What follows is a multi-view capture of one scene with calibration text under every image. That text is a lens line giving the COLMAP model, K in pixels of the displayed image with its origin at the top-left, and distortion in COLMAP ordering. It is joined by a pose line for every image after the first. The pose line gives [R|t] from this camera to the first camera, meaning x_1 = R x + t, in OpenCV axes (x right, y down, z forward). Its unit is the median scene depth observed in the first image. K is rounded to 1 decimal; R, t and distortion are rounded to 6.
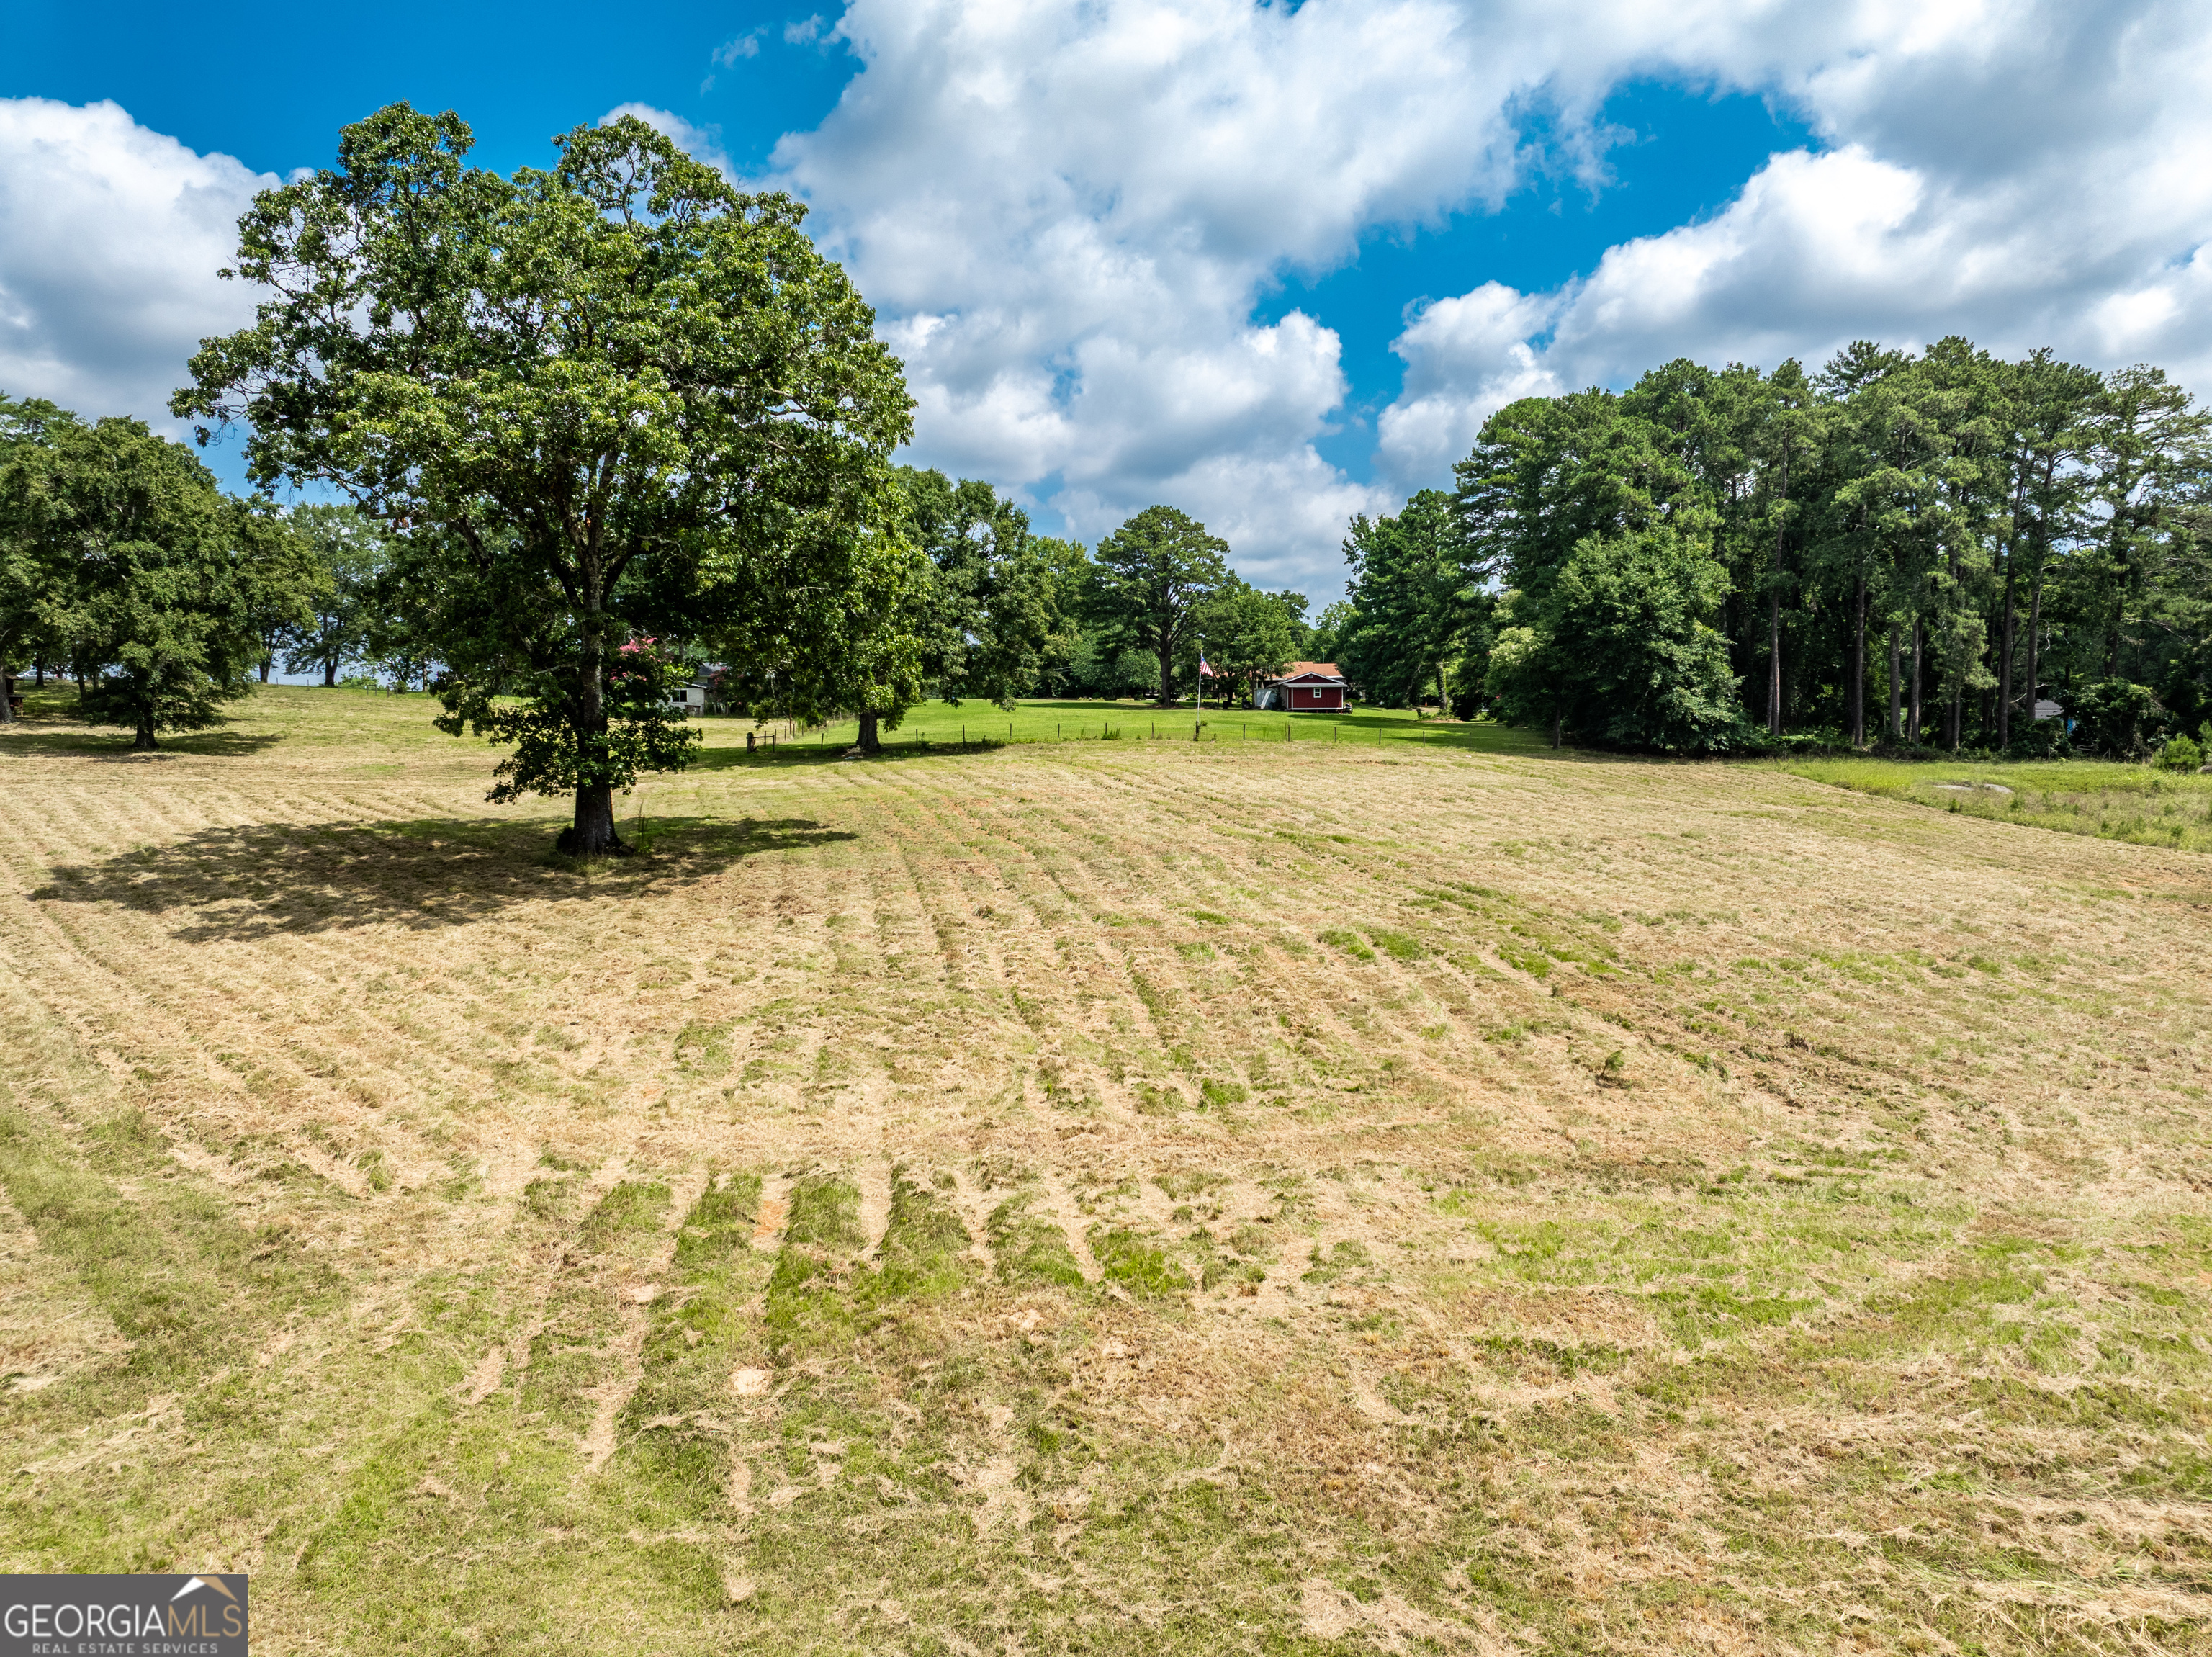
lens RADIAL K [[1576.5, 0, 1103.0], [0, 1576.5, 836.2], [0, 0, 1]] dist [-0.034909, 0.000419]
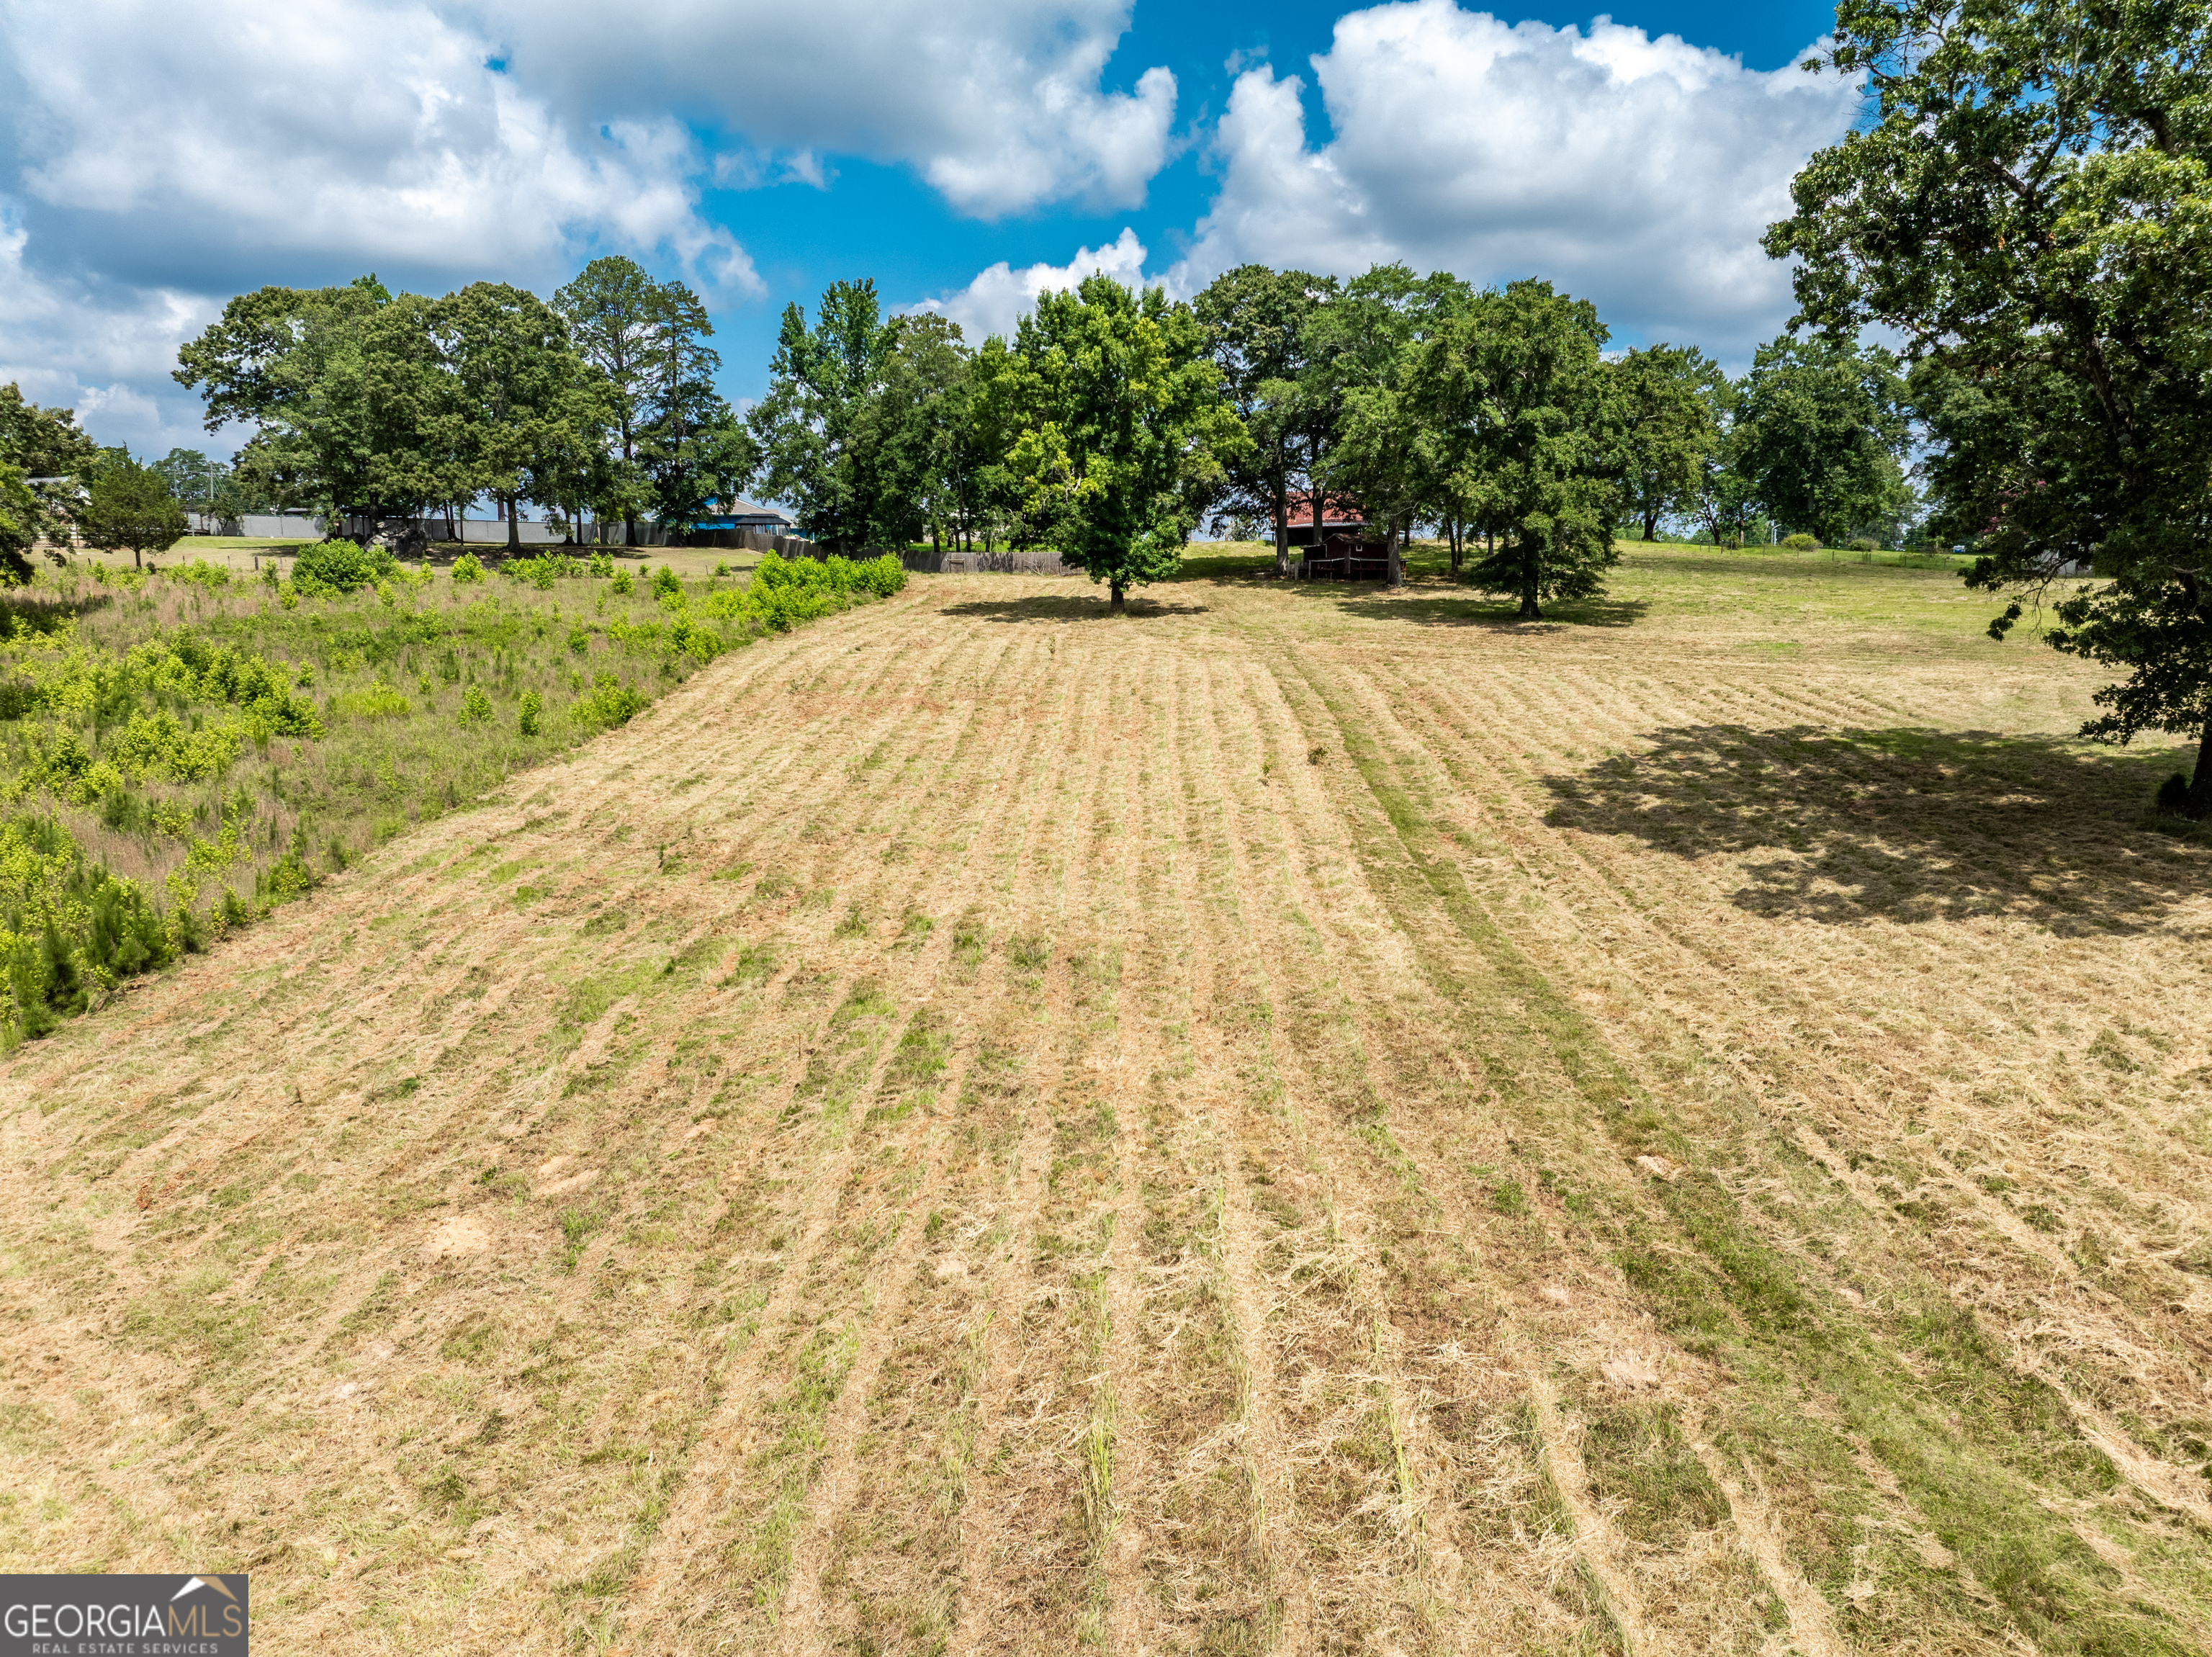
lens RADIAL K [[1576.5, 0, 1105.1], [0, 1576.5, 824.2], [0, 0, 1]] dist [-0.034909, 0.000419]
pose [[0.729577, 0.103039, -0.676092, -0.124882], [-0.040202, 0.993337, 0.108006, -0.023717], [0.682716, -0.051619, 0.728858, 0.073107]]
